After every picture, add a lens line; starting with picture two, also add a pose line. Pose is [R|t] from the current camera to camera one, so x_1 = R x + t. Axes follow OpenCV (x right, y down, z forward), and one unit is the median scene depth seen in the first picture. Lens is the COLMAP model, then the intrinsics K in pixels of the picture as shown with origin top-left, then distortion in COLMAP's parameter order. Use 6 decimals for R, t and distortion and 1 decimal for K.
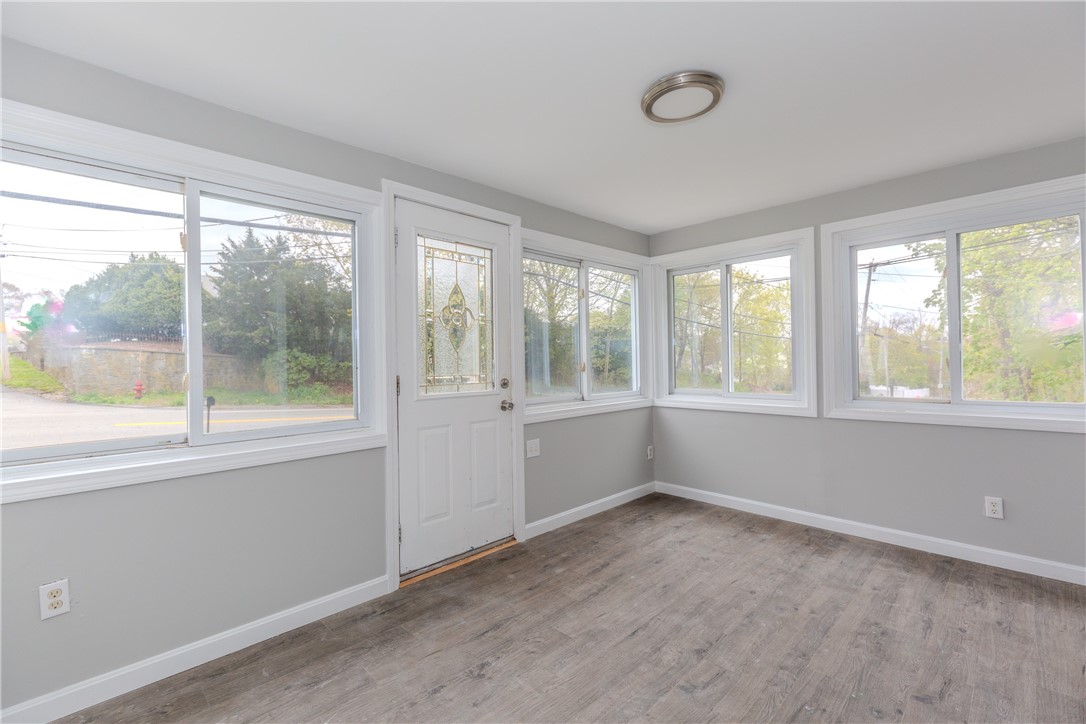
lens RADIAL K [[488.3, 0, 546.3], [0, 488.3, 359.9], [0, 0, 1]] dist [0.001854, 0.000084]
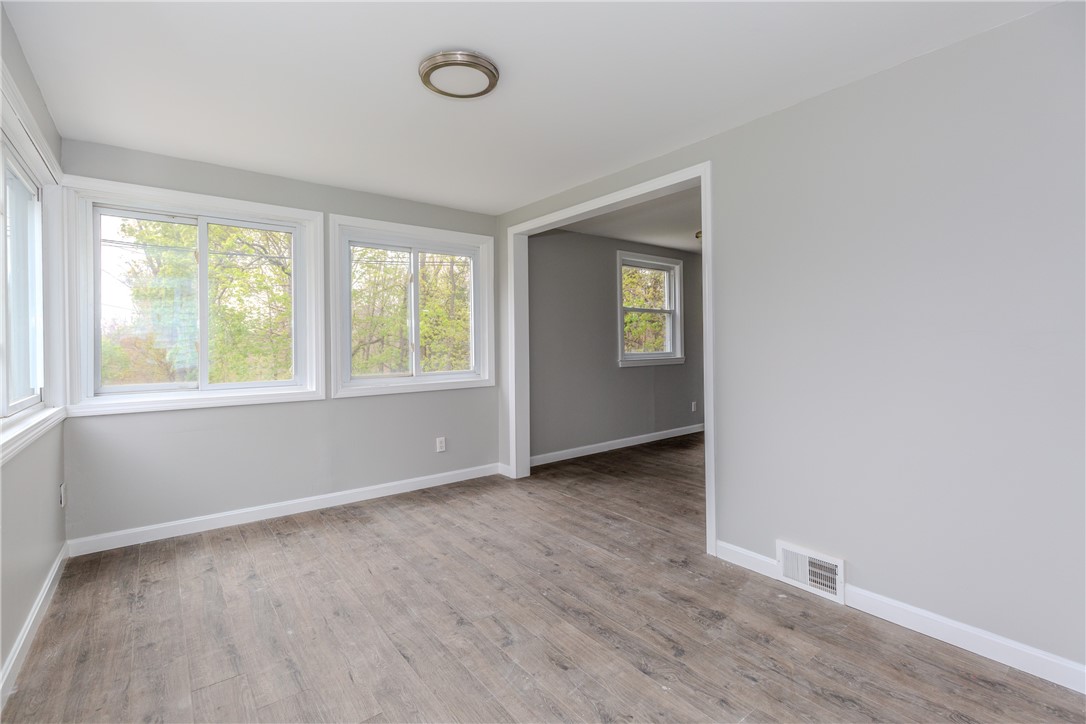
lens RADIAL K [[488.3, 0, 549.3], [0, 488.3, 341.9], [0, 0, 1]] dist [0.001854, 0.000084]
pose [[0.105943, 0.019630, 0.994178, -0.493809], [0.009243, 0.999742, -0.020725, 0.027507], [-0.994329, 0.011385, 0.105735, 0.506591]]
